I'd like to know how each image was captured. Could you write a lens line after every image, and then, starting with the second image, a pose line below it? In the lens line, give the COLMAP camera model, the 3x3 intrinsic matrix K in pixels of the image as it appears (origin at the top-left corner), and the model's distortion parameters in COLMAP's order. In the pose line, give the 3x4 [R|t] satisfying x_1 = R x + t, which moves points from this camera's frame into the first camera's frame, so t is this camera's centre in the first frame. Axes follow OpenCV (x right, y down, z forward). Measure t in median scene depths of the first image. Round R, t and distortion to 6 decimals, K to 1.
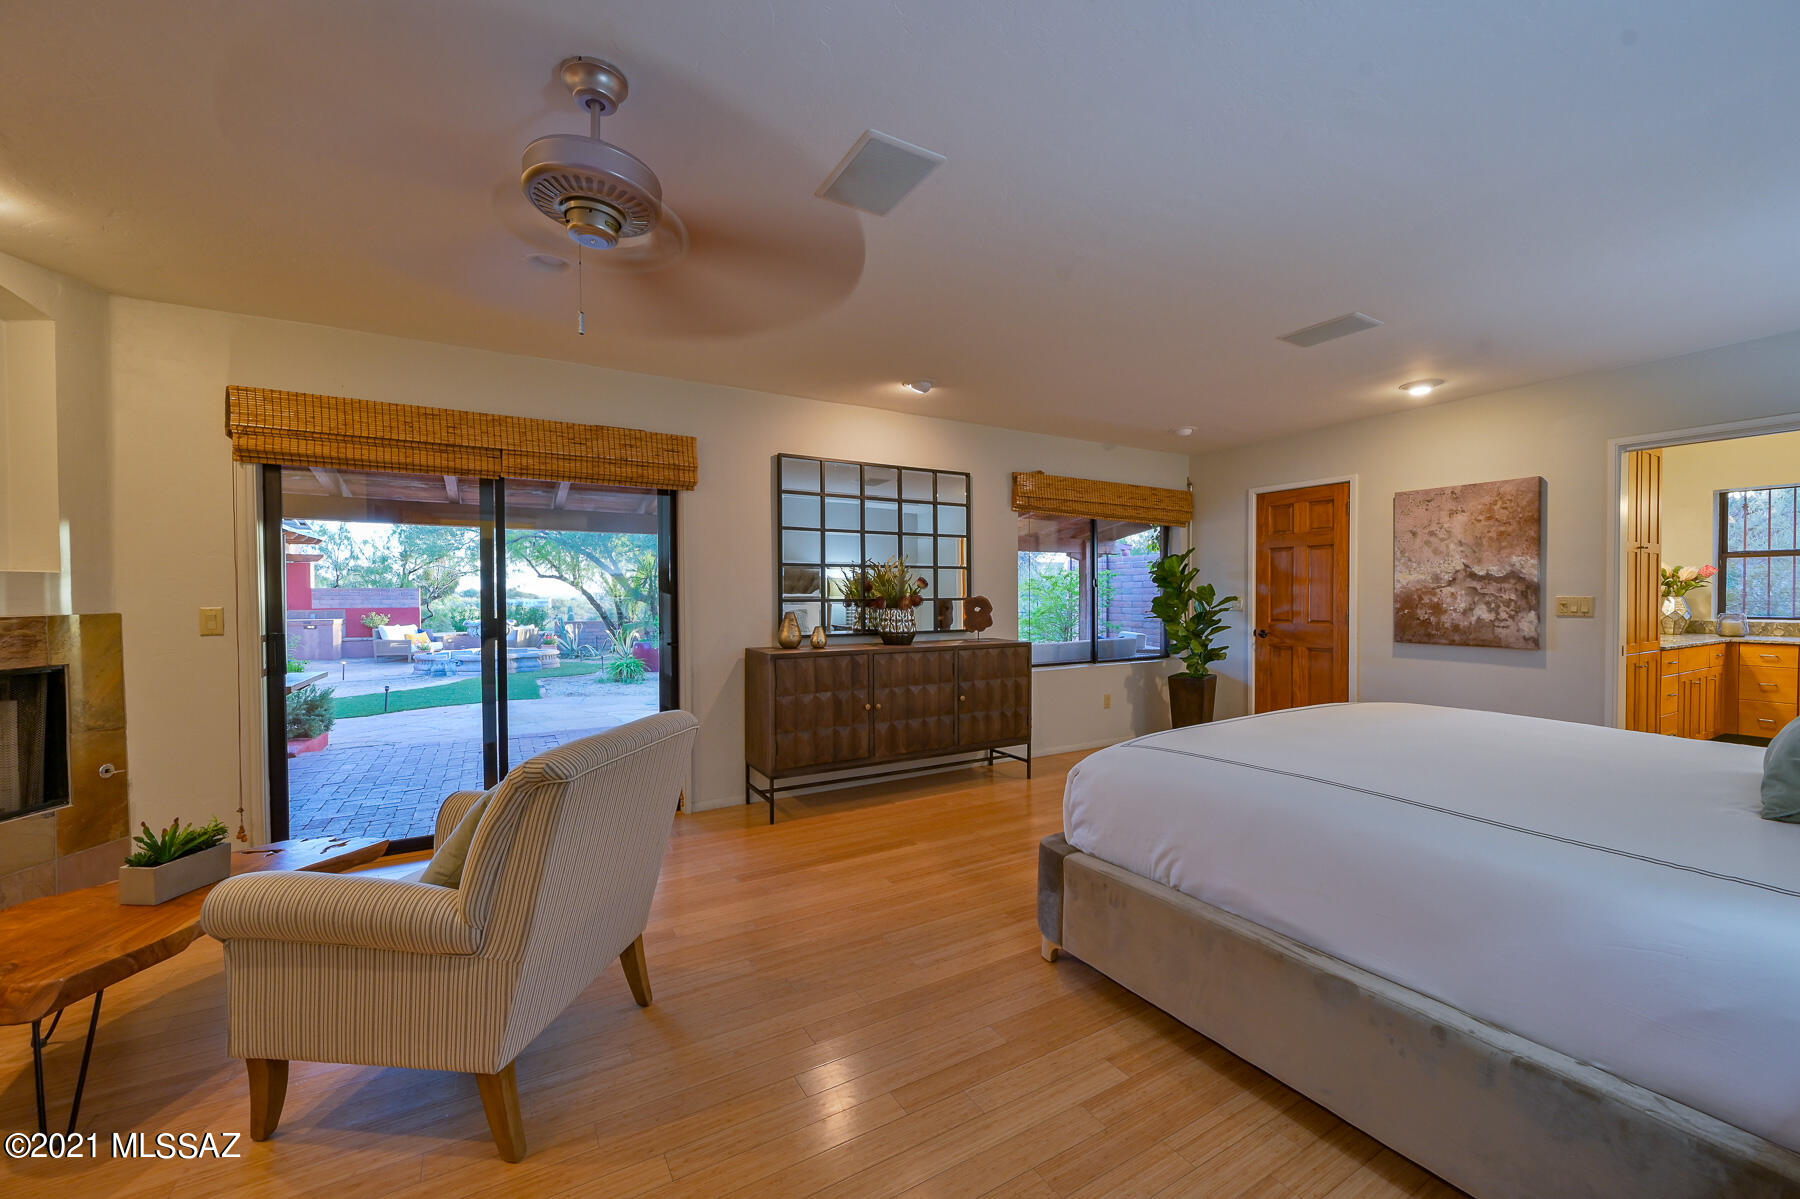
lens RADIAL K [[706.3, 0, 915.7], [0, 706.3, 603.3], [0, 0, 1]] dist [0.000802, -0.000017]
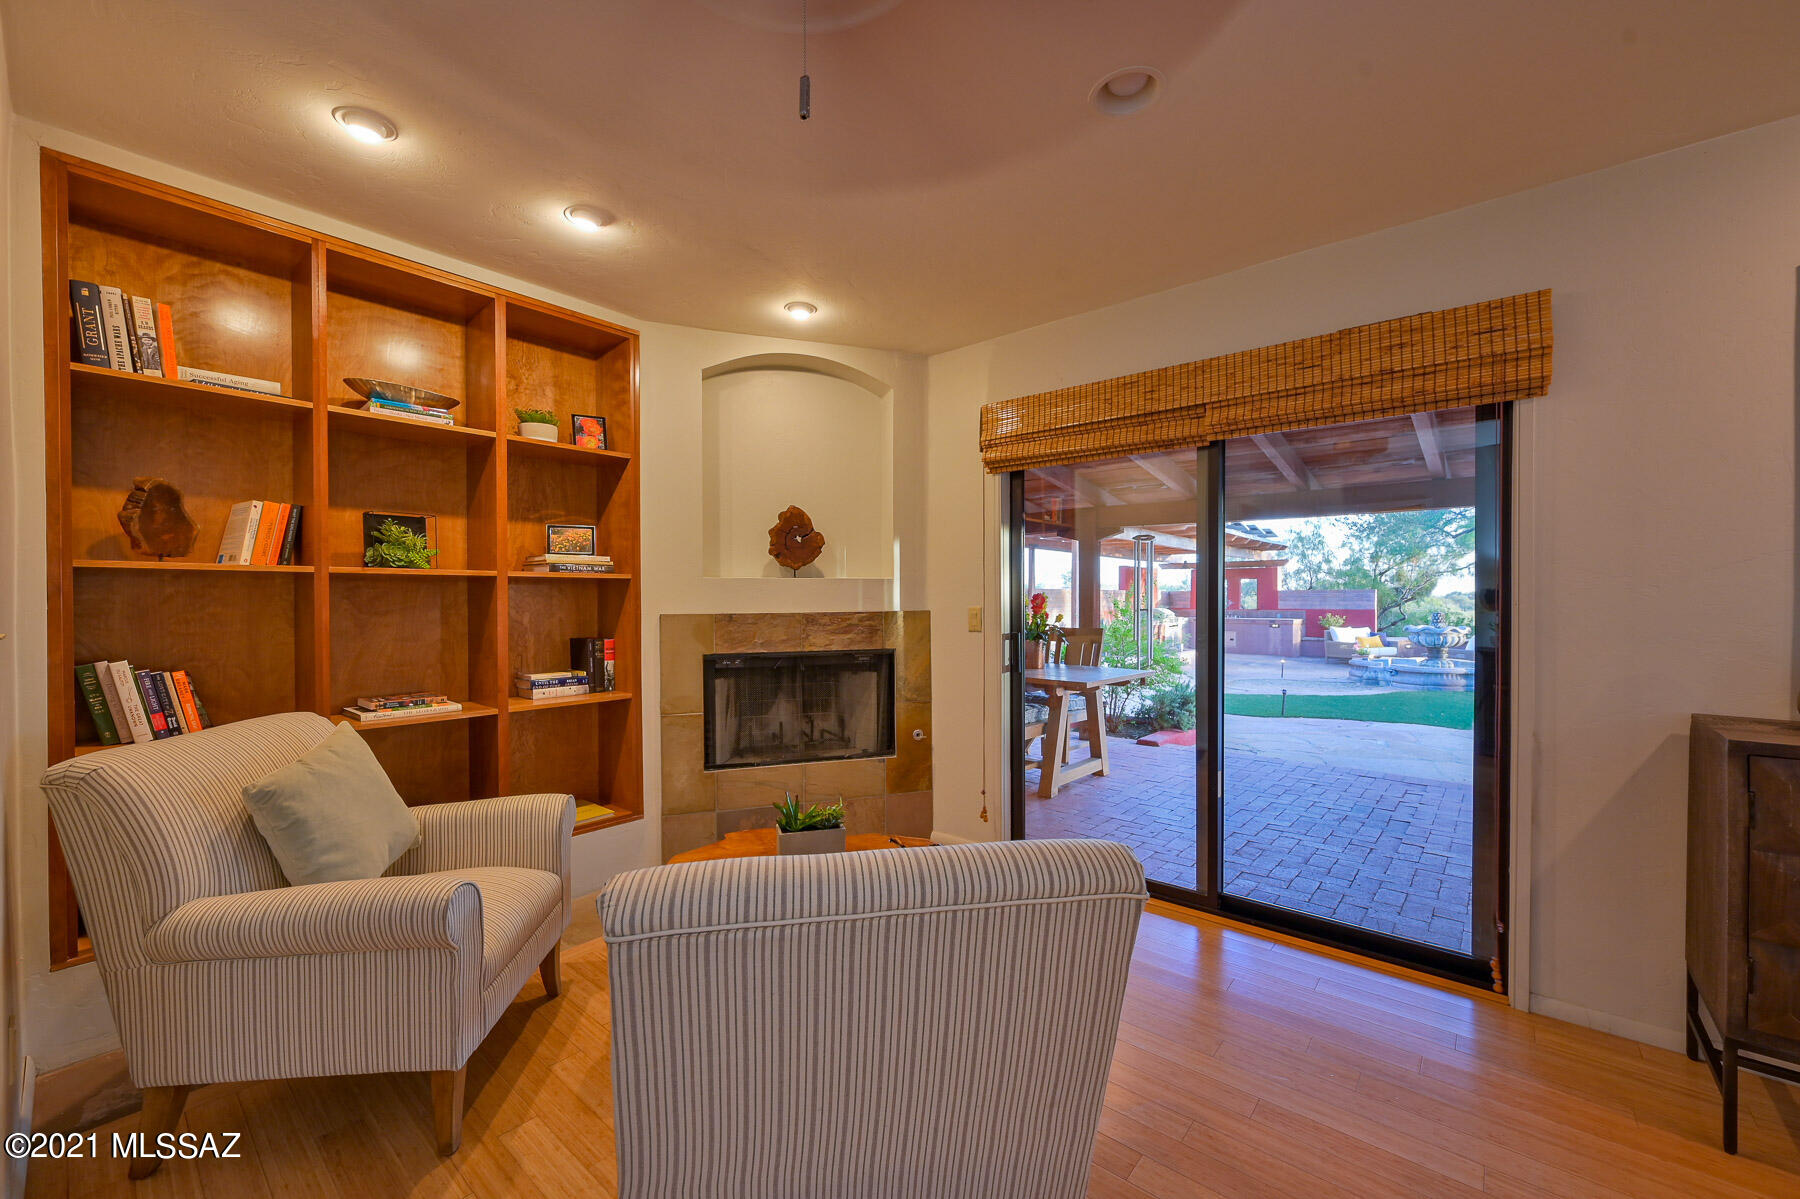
lens RADIAL K [[706.3, 0, 915.7], [0, 706.3, 603.3], [0, 0, 1]] dist [0.000802, -0.000017]
pose [[0.312628, 0.010479, -0.949818, 0.051490], [-0.012788, 0.999895, 0.006822, -0.006514], [0.949789, 0.010013, 0.312729, 0.597702]]
